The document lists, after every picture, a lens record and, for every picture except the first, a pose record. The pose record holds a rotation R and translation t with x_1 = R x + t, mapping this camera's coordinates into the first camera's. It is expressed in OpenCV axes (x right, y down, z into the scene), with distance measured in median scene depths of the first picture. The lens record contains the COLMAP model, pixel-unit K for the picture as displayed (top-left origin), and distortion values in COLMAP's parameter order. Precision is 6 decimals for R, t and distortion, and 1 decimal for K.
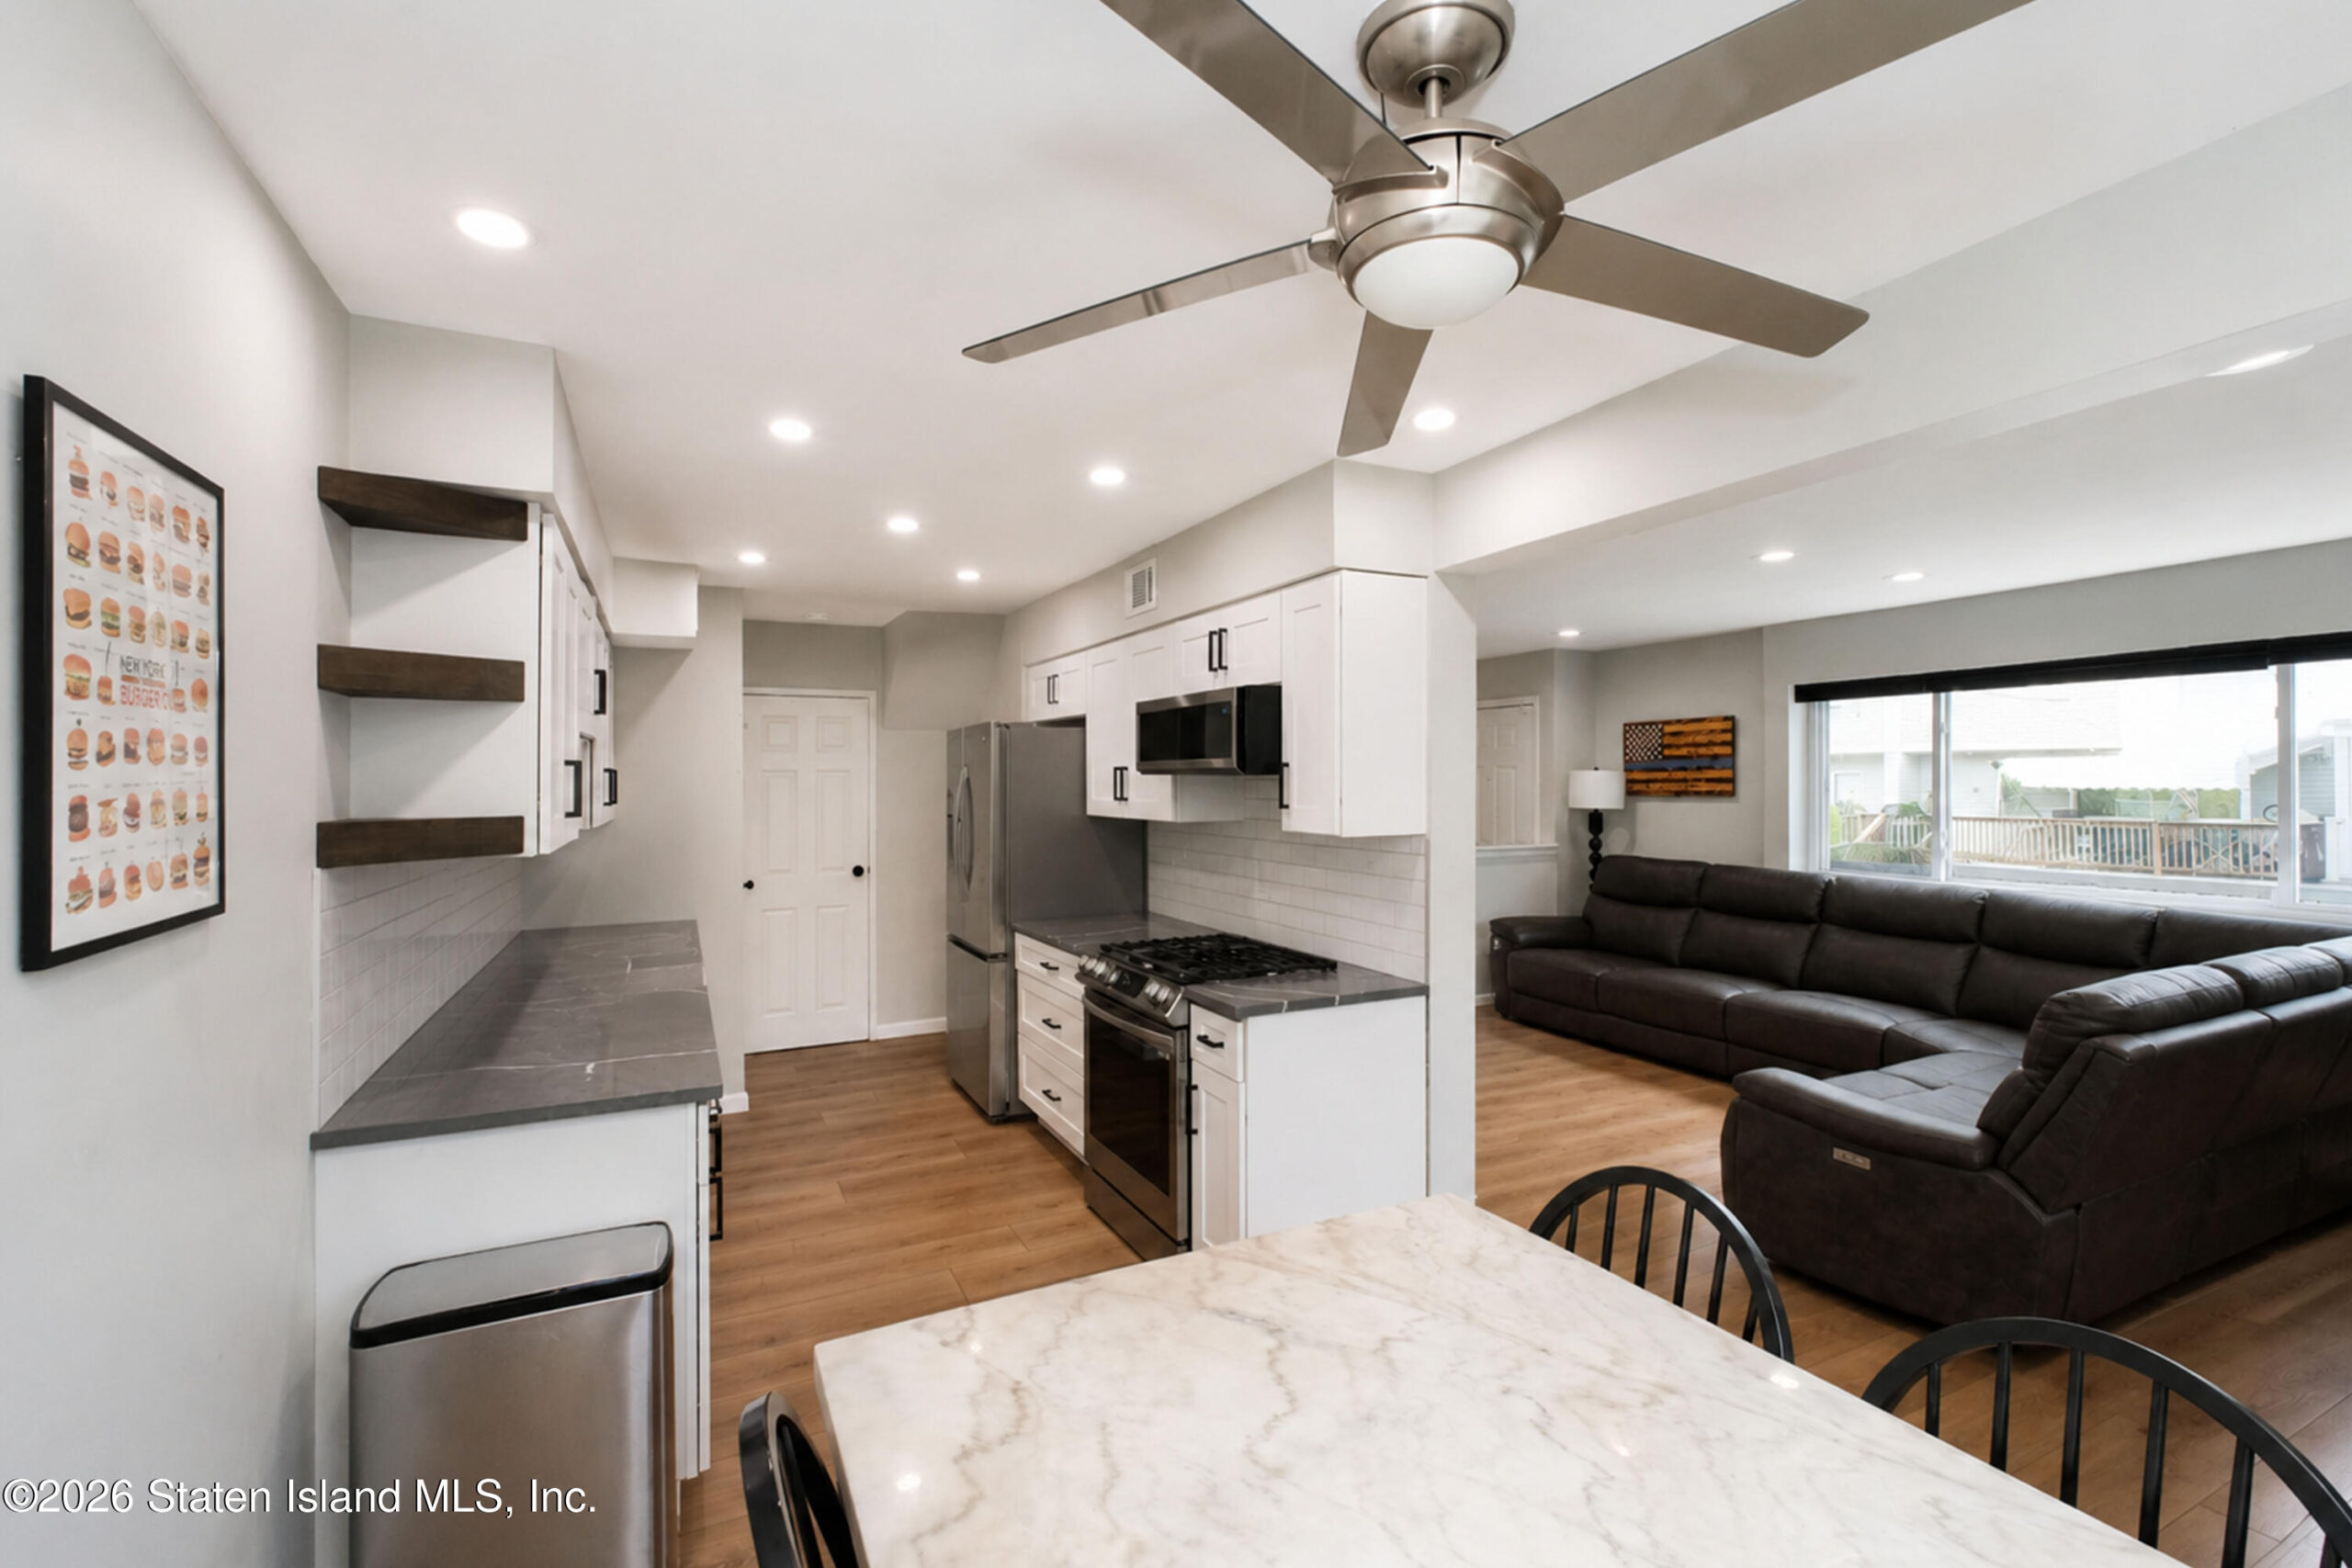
lens RADIAL K [[999.9, 0, 1166.1], [0, 999.9, 785.5], [0, 0, 1]] dist [-0.013360, 0.000684]
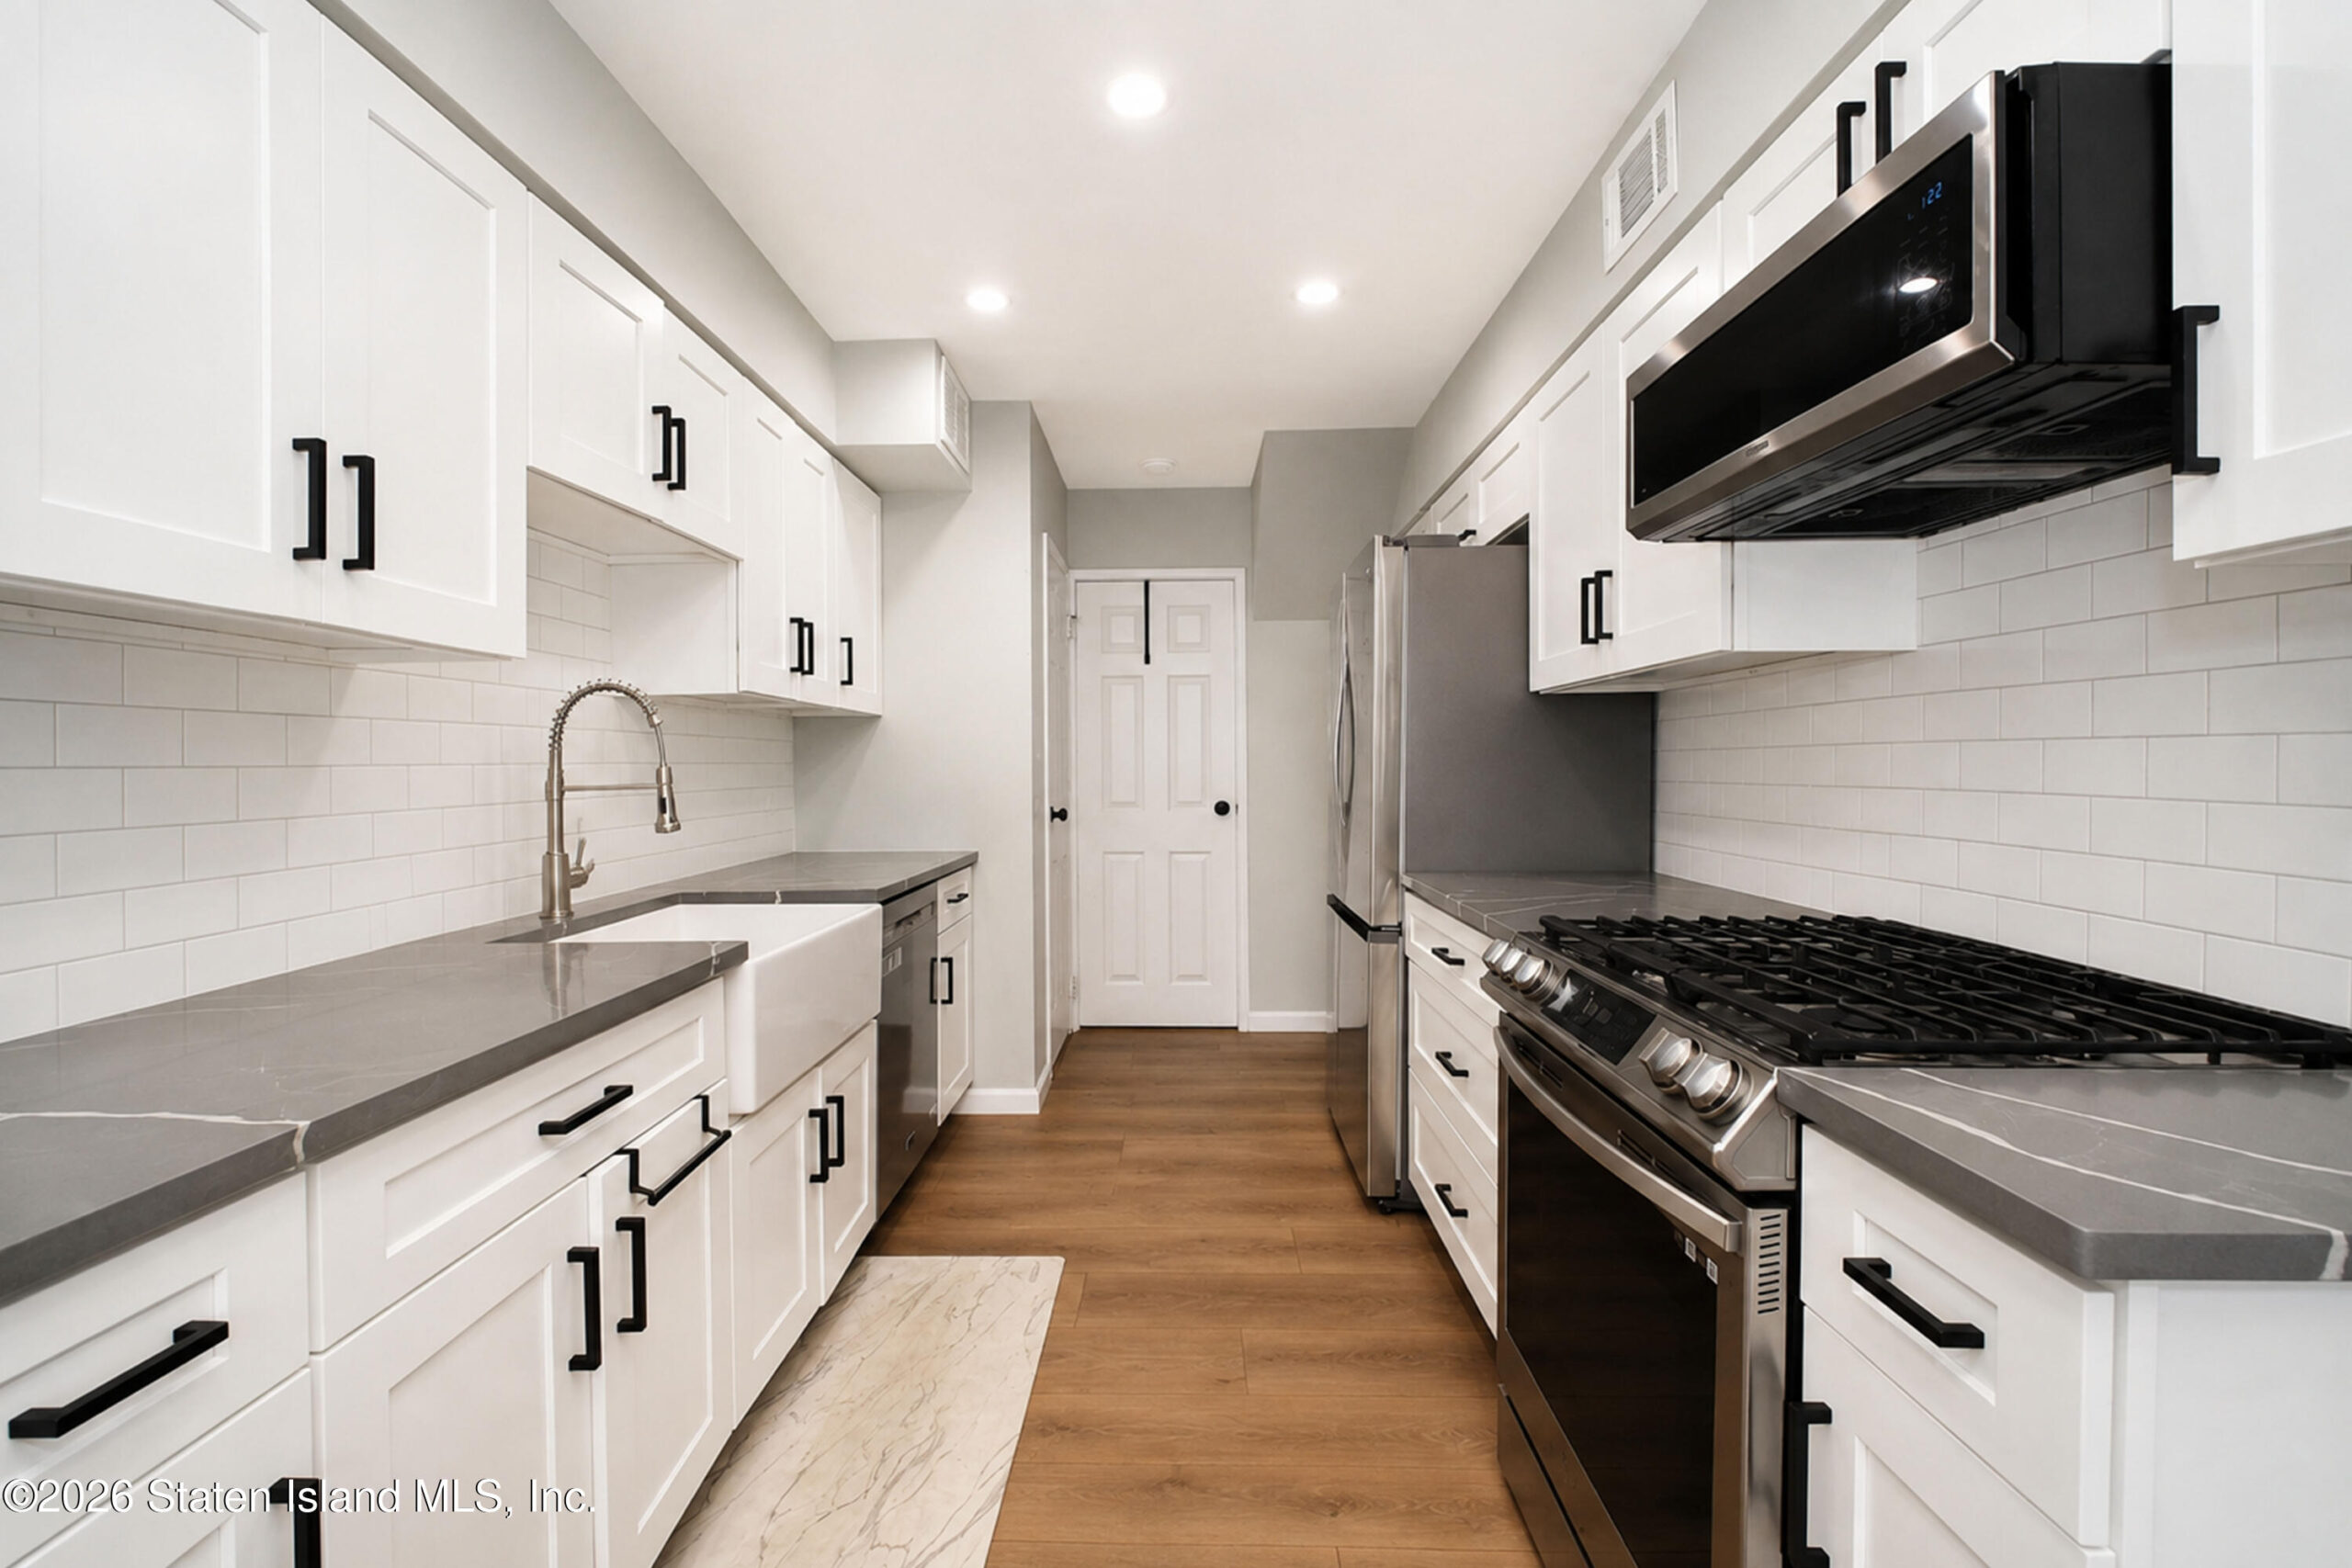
lens RADIAL K [[999.9, 0, 1167.2], [0, 999.9, 783.4], [0, 0, 1]] dist [-0.013360, 0.000684]
pose [[0.891980, 0.011096, -0.451938, -0.012089], [-0.000882, 0.999740, 0.022806, 0.100678], [0.452073, -0.019944, 0.891758, 0.602033]]
